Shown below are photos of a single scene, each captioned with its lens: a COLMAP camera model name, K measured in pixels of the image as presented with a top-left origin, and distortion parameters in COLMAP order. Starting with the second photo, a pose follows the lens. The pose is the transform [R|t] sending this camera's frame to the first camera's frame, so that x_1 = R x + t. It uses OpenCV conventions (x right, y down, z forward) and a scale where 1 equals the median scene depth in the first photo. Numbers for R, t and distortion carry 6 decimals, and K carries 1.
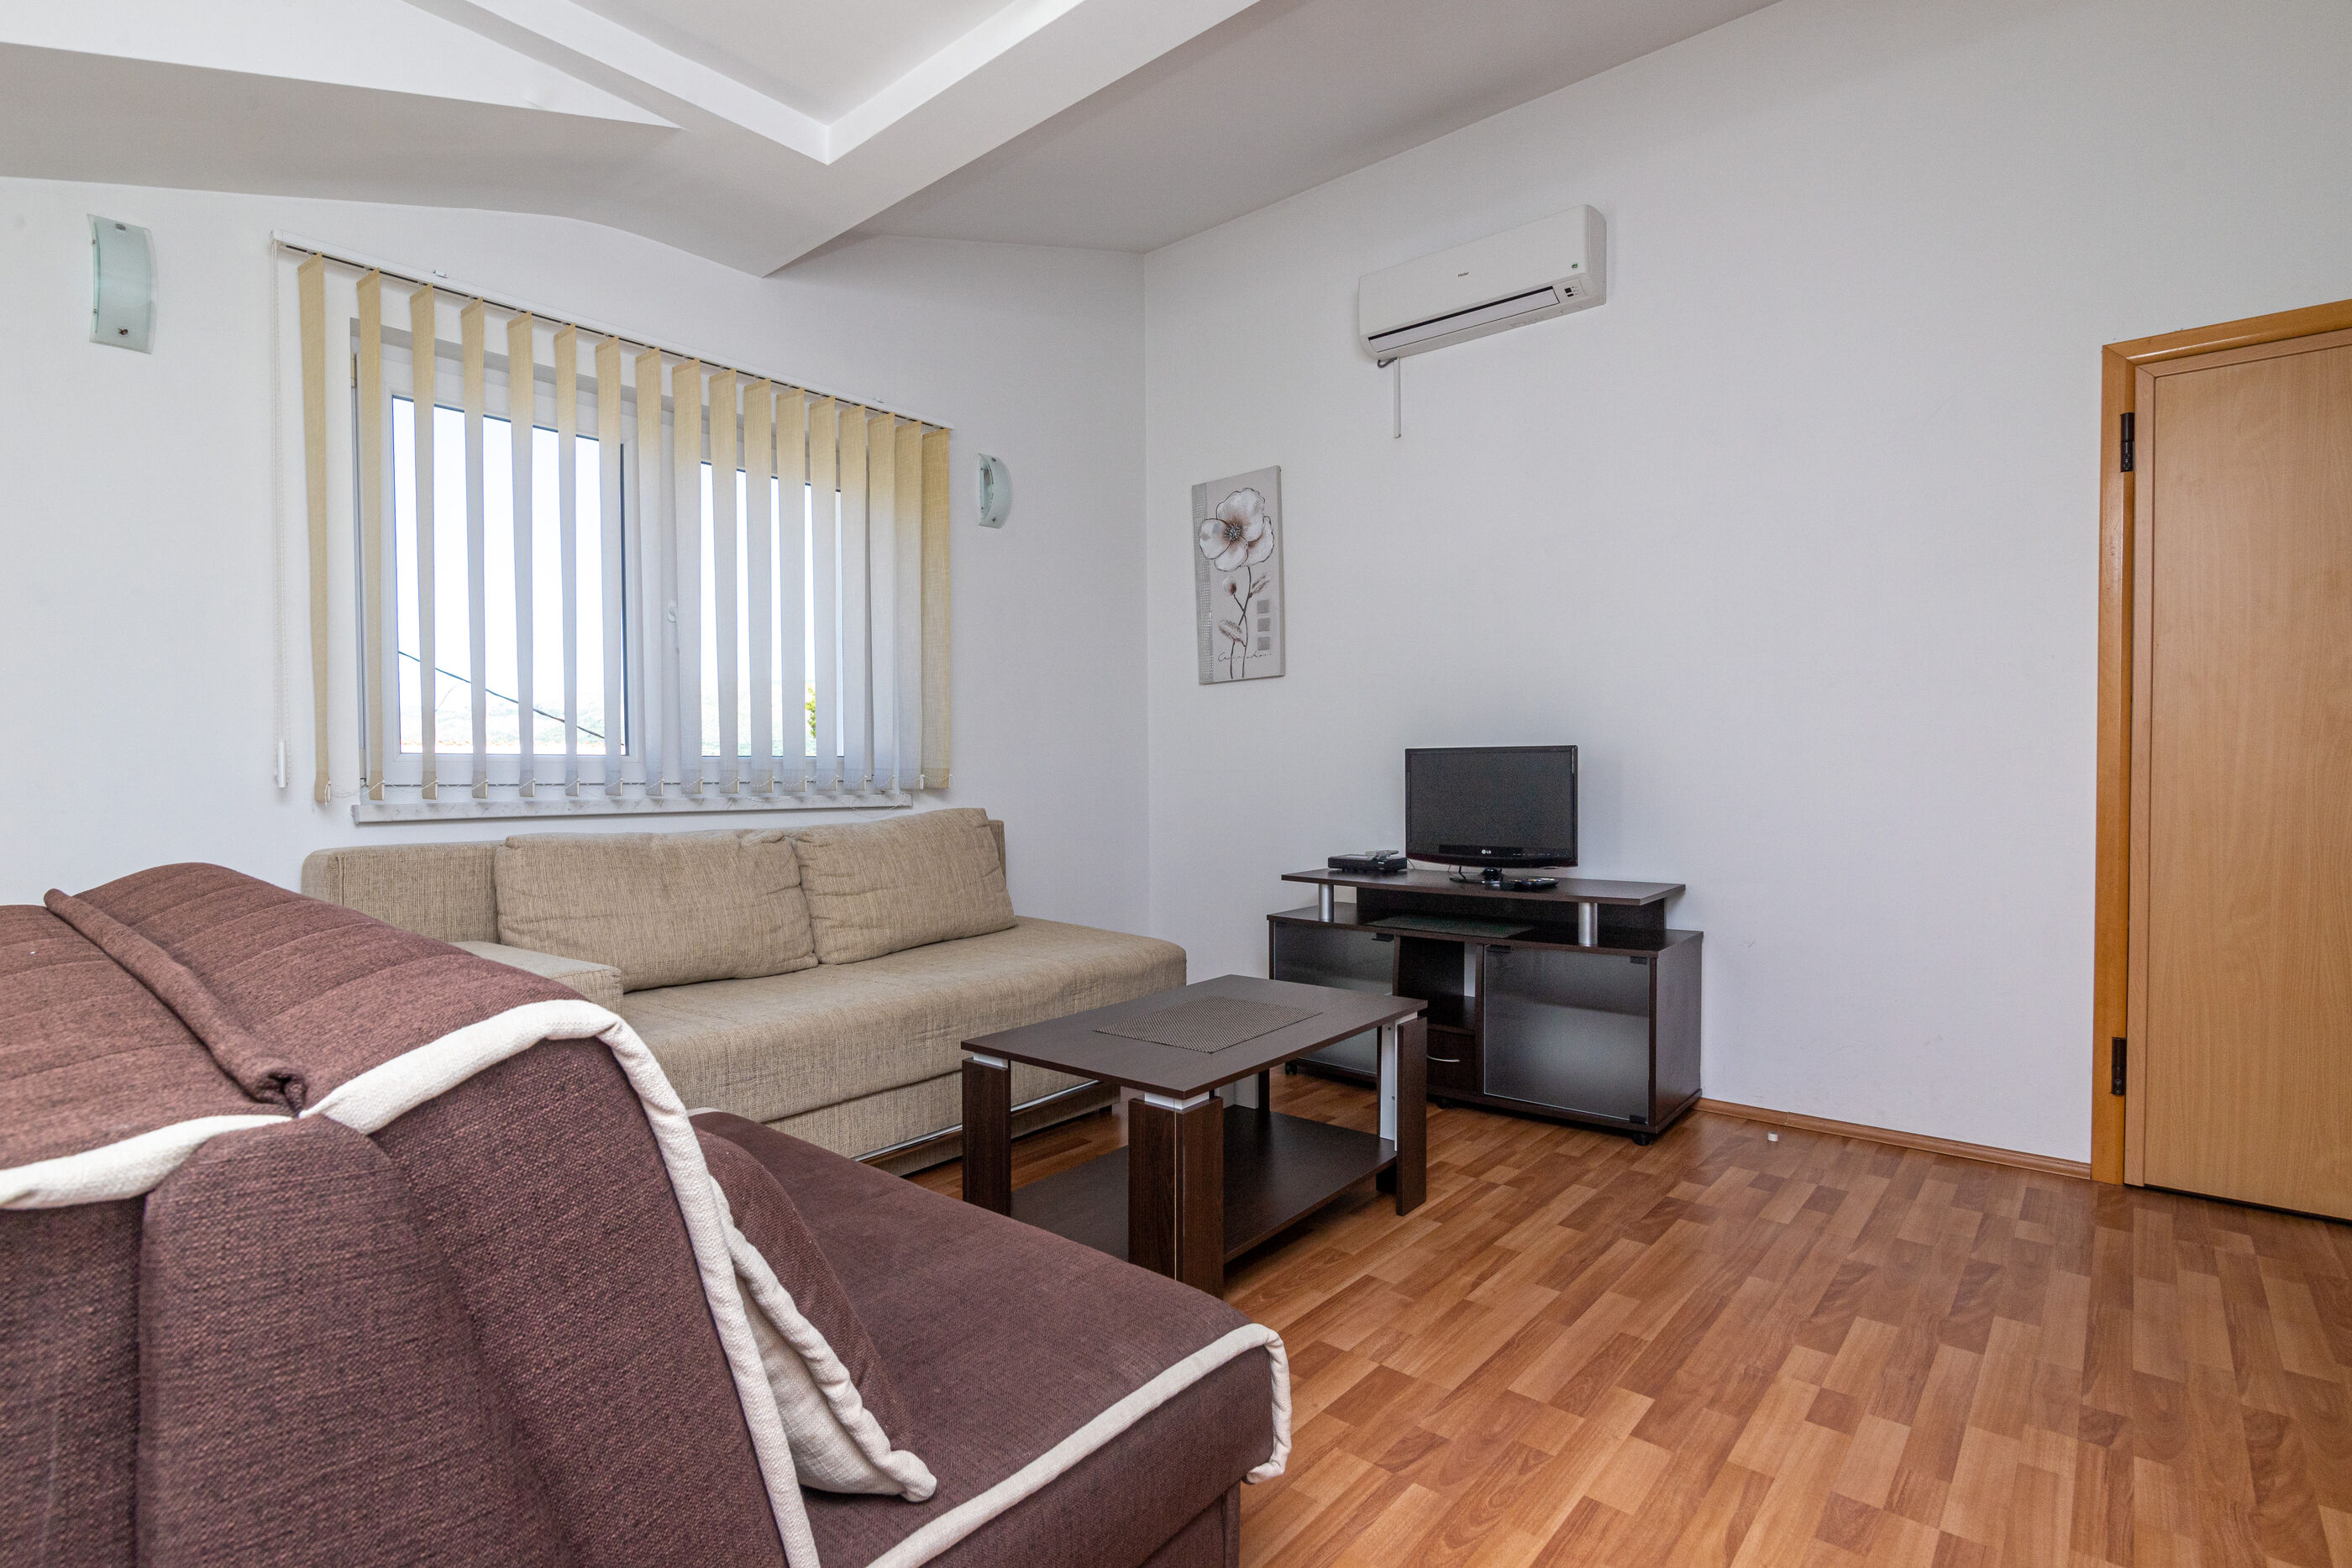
lens RADIAL K [[1142.0, 0, 1126.1], [0, 1142.0, 790.0], [0, 0, 1]] dist [-0.001587, -0.001058]
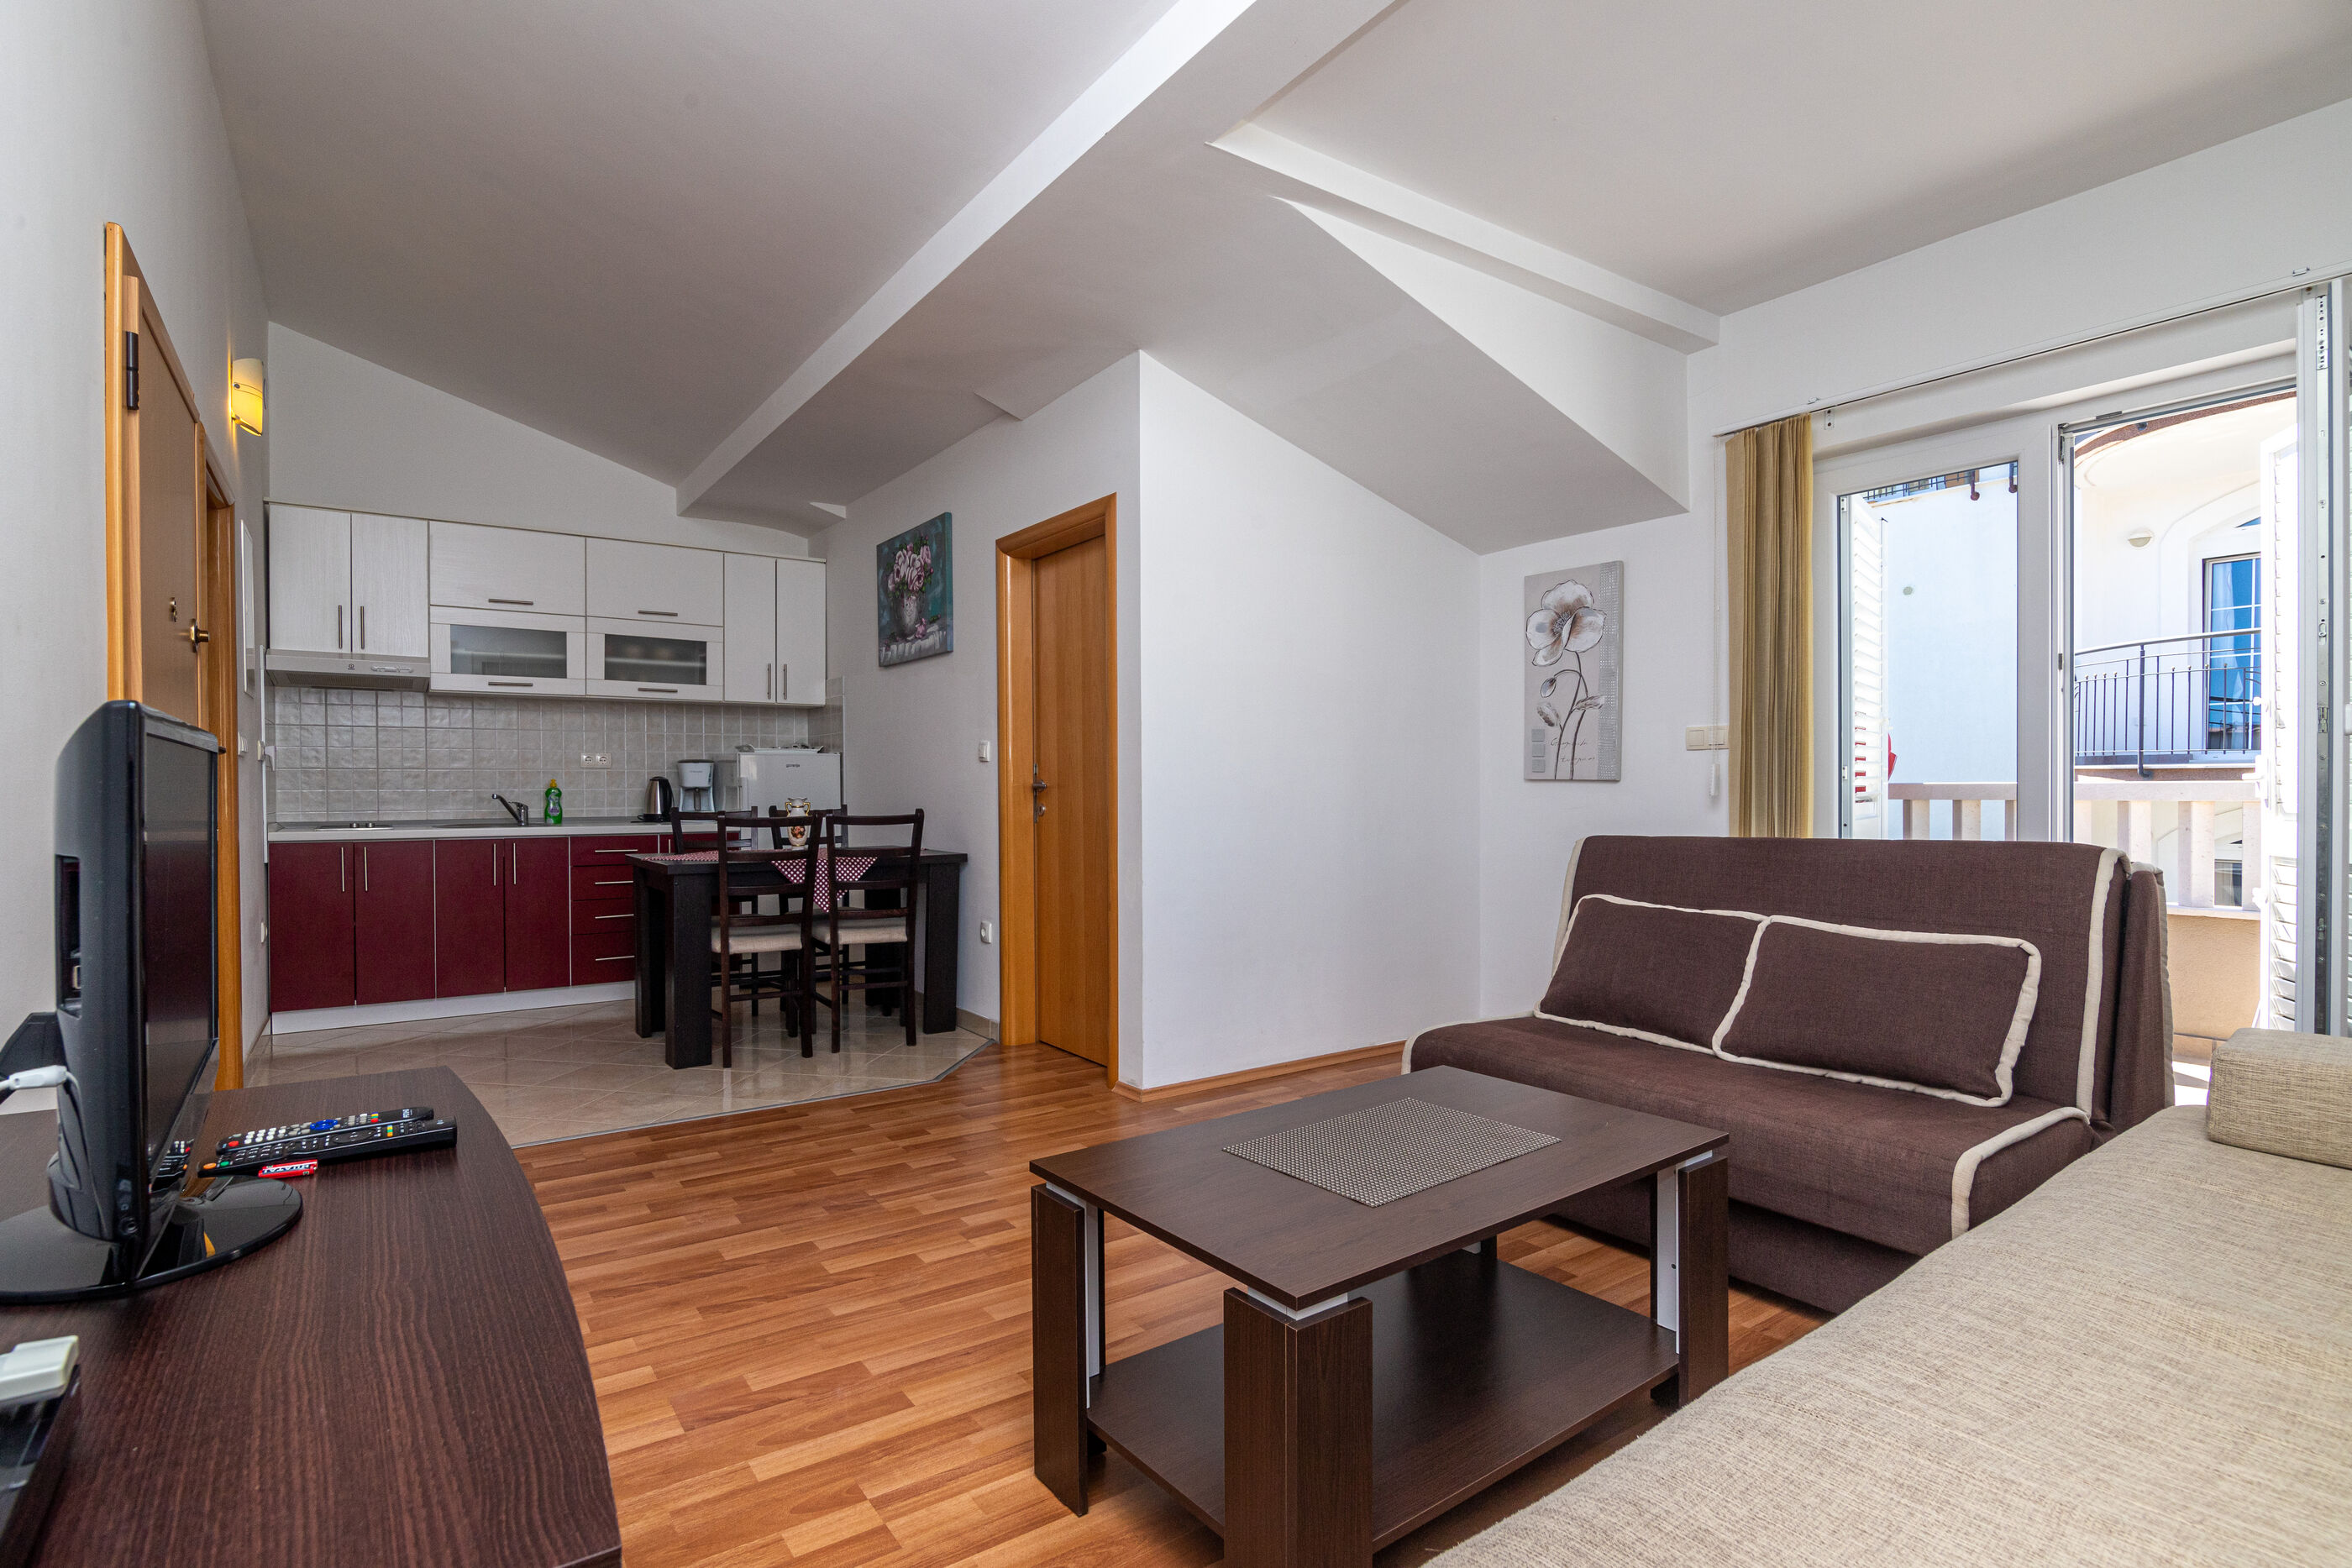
lens RADIAL K [[1113.7, 0, 1102.2], [0, 1113.7, 799.7], [0, 0, 1]] dist [-0.001483, -0.000341]
pose [[-0.960723, 0.005717, 0.277450, 0.048628], [0.014053, 0.999507, 0.028064, -0.031982], [-0.277153, 0.030861, -0.960330, 1.484132]]
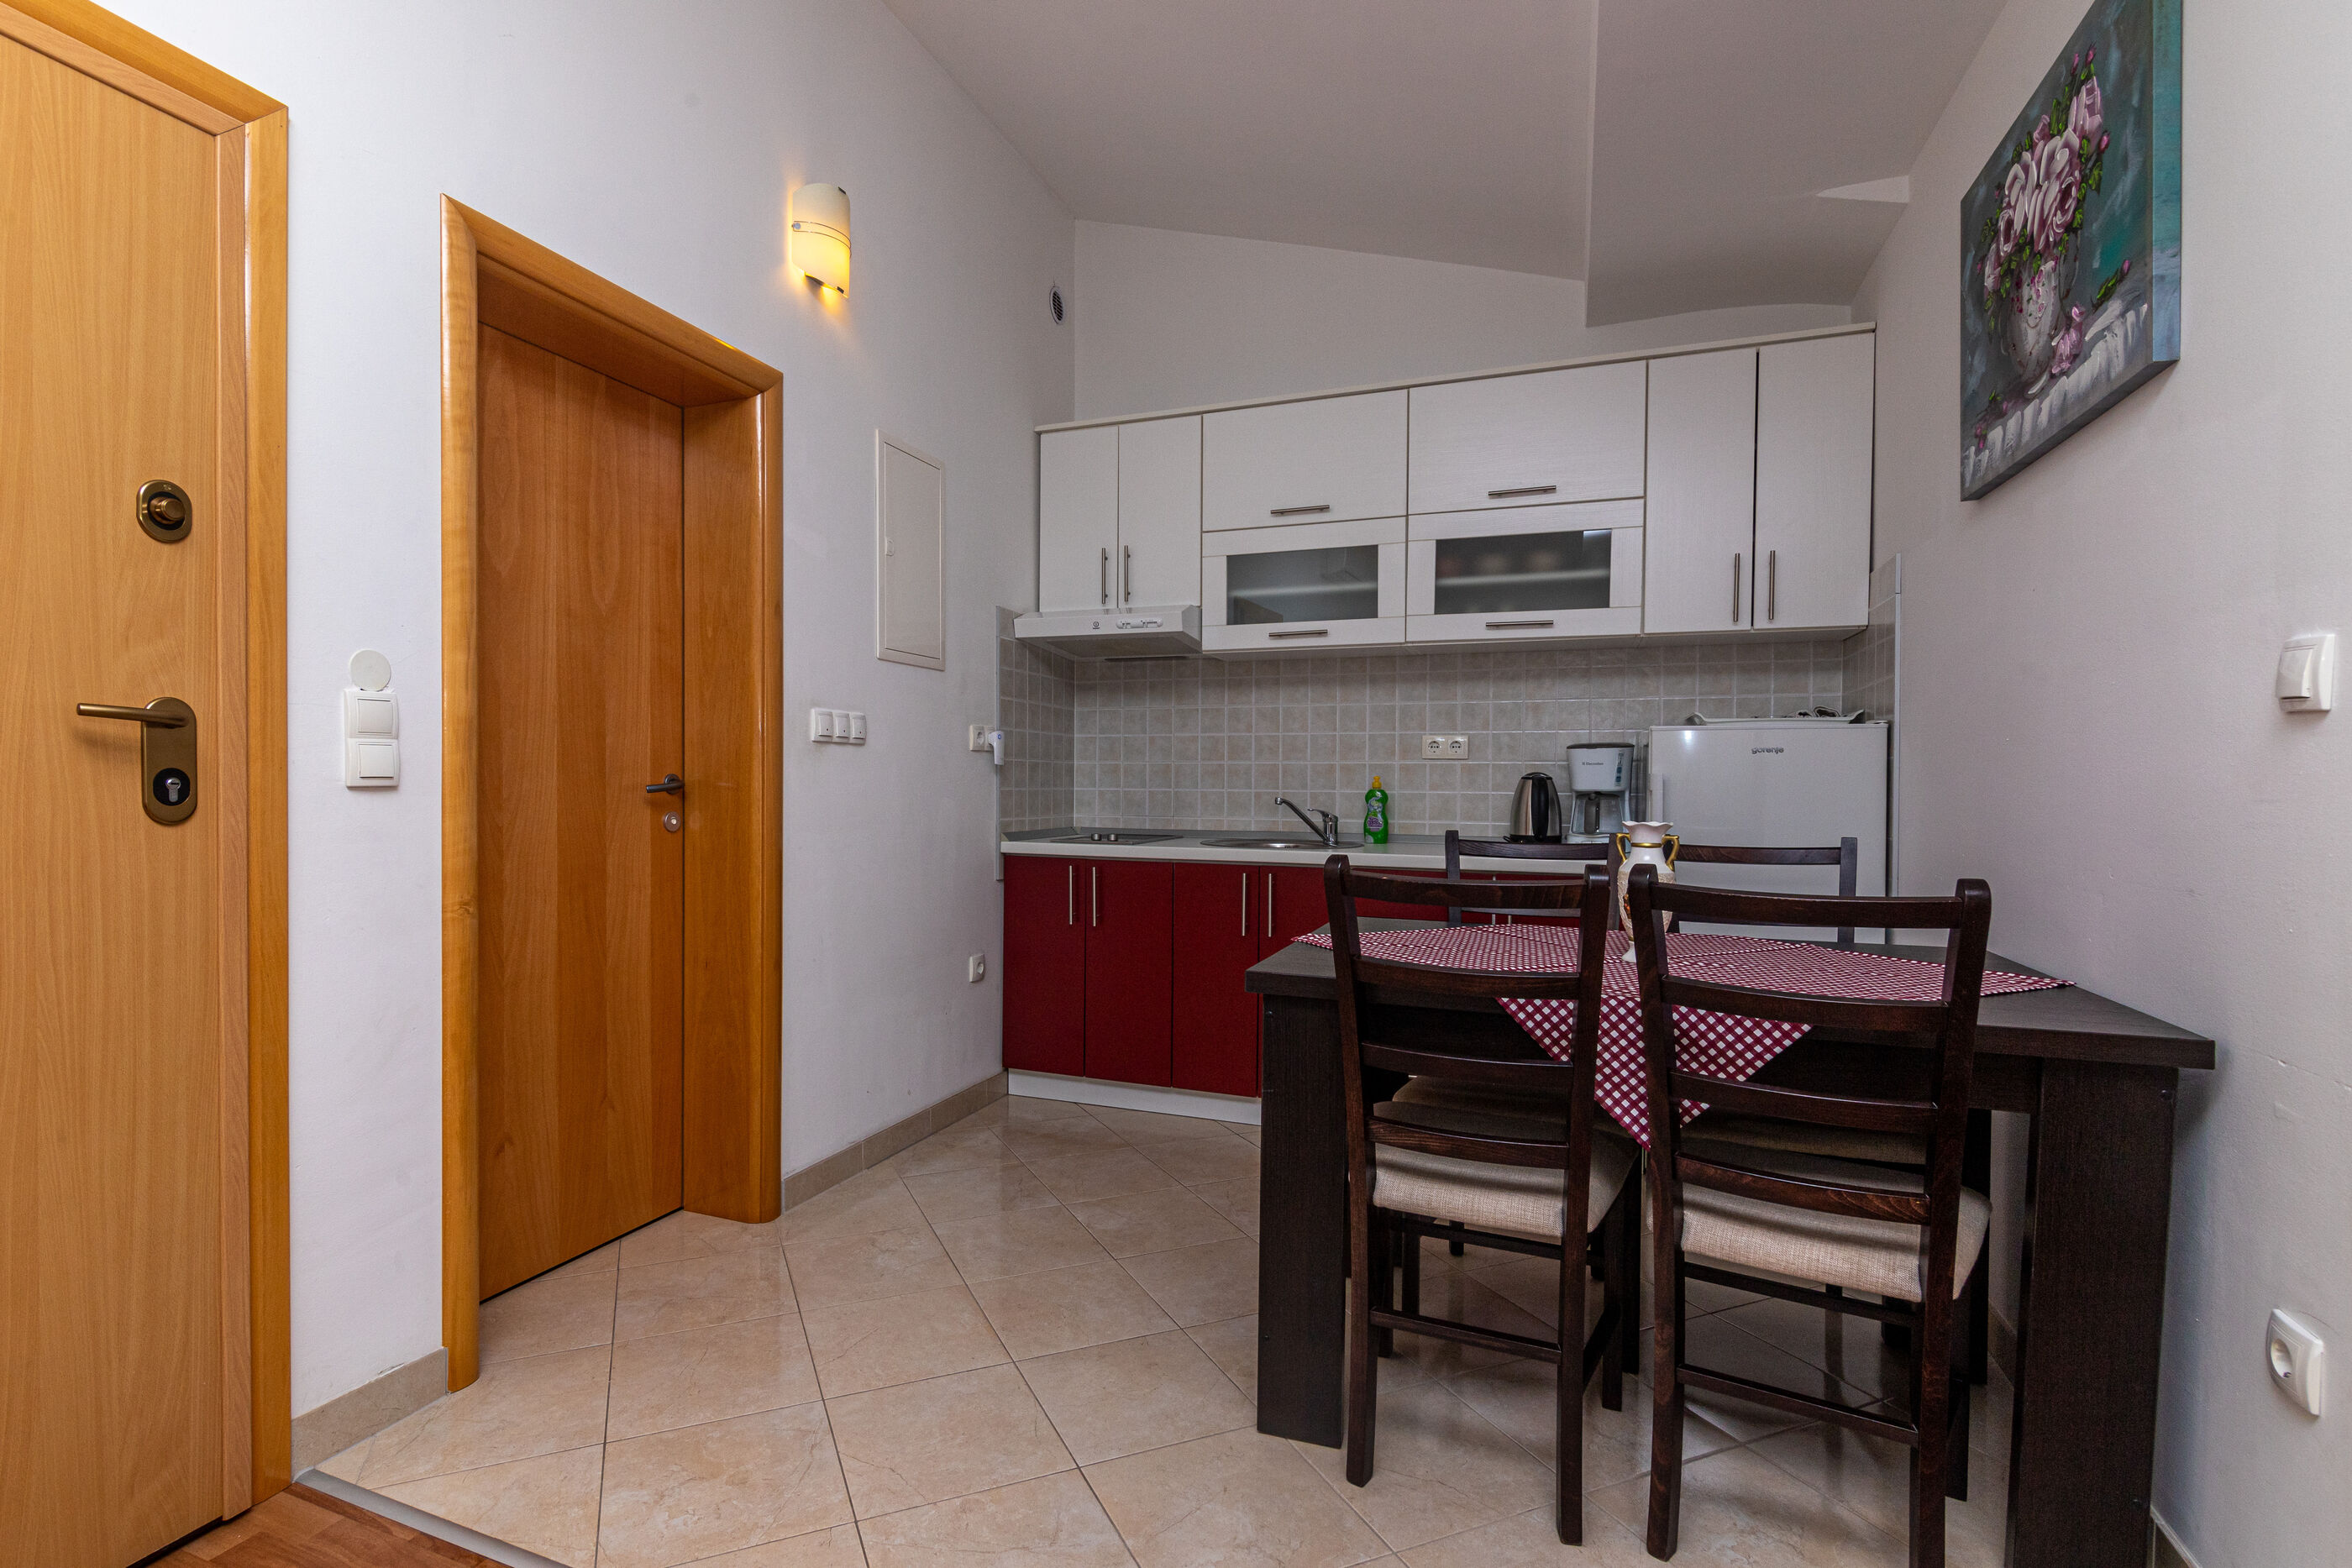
lens RADIAL K [[1110.1, 0, 1120.2], [0, 1110.1, 795.3], [0, 0, 1]] dist [0.001695, -0.000511]
pose [[-0.326752, -0.007460, 0.945081, 0.413679], [0.011322, 0.999866, 0.011807, -0.022333], [-0.945042, 0.014558, -0.326624, 0.531620]]
